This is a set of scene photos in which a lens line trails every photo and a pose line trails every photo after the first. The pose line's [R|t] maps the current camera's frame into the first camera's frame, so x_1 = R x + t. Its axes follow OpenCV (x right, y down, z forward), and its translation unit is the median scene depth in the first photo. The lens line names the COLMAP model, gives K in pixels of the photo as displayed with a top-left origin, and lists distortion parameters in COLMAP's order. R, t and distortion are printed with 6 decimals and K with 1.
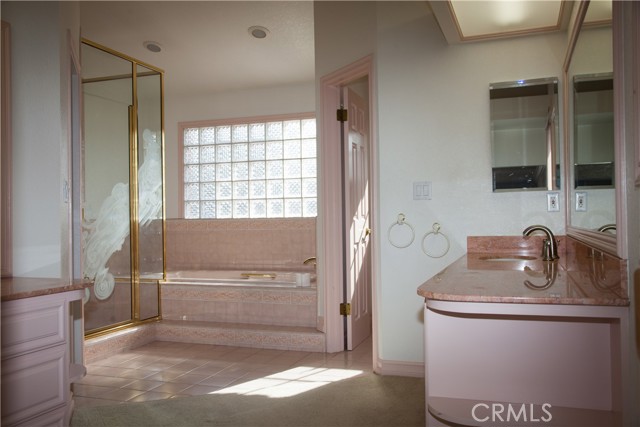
lens RADIAL K [[552.4, 0, 320.0], [0, 552.4, 213.5], [0, 0, 1]] dist [-0.015426, -0.004373]
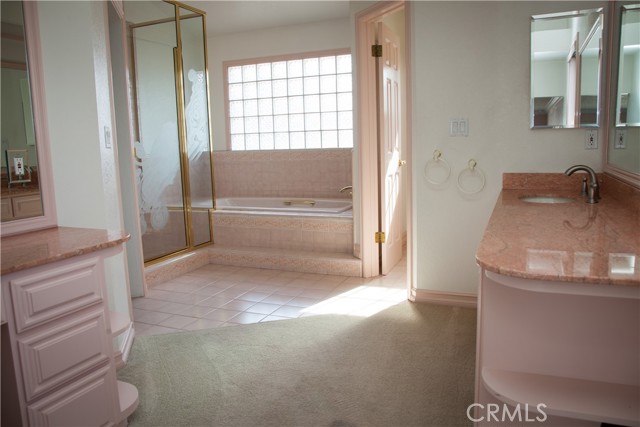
lens RADIAL K [[463.2, 0, 323.6], [0, 463.2, 208.0], [0, 0, 1]] dist [-0.122659, 0.079779]
pose [[0.998141, -0.004274, -0.060802, -0.008171], [0.013720, 0.987691, 0.155813, -0.021771], [0.059388, -0.156358, 0.985913, 0.108872]]
